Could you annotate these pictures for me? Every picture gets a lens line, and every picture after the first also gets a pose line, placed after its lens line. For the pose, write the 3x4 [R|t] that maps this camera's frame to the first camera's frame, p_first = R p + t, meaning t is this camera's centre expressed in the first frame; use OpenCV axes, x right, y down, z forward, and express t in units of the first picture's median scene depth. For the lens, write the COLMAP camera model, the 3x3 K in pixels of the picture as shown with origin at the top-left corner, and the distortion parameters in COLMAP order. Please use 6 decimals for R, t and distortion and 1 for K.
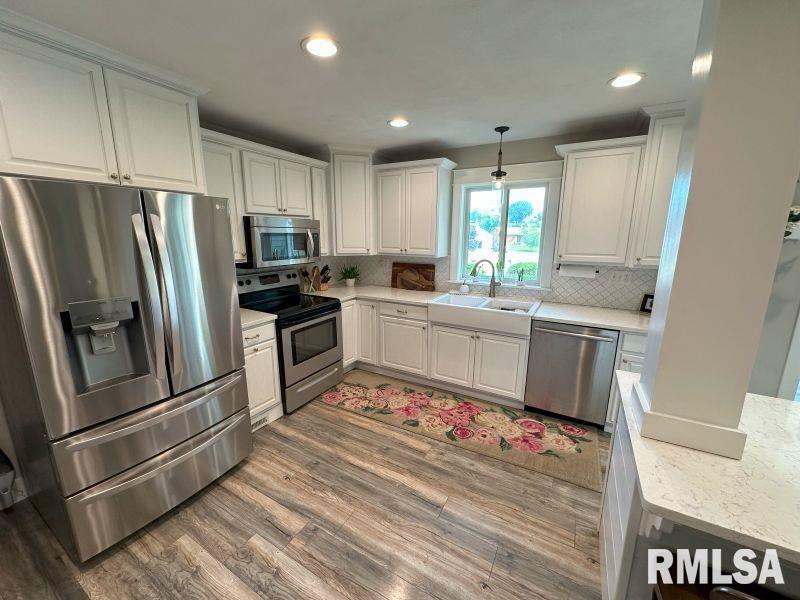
lens RADIAL K [[319.5, 0, 399.3], [0, 319.5, 298.6], [0, 0, 1]] dist [-0.002064, 0.000013]
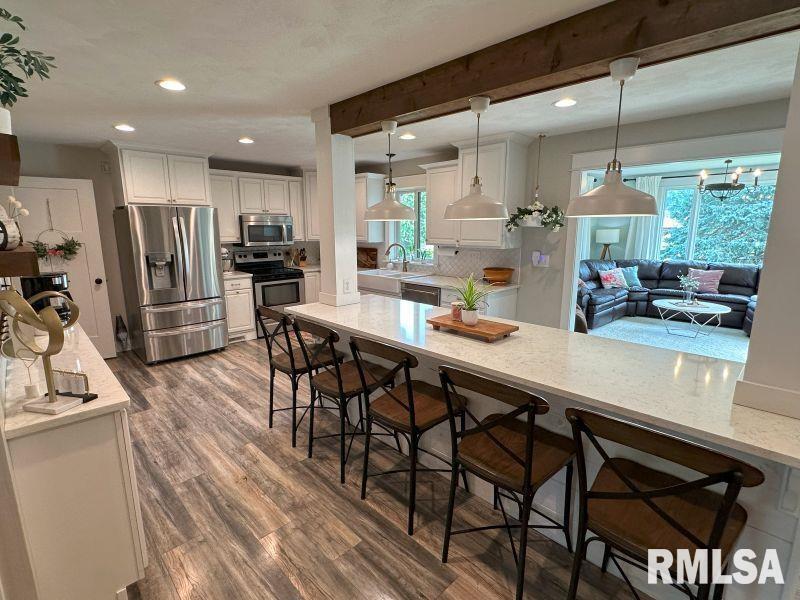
lens RADIAL K [[397.7, 0, 400.6], [0, 397.7, 301.7], [0, 0, 1]] dist [0.002175, 0.000334]
pose [[0.959367, 0.045997, -0.278386, 0.949988], [-0.050485, 0.998685, -0.008971, 0.175298], [0.277607, 0.022660, 0.960427, -0.785689]]
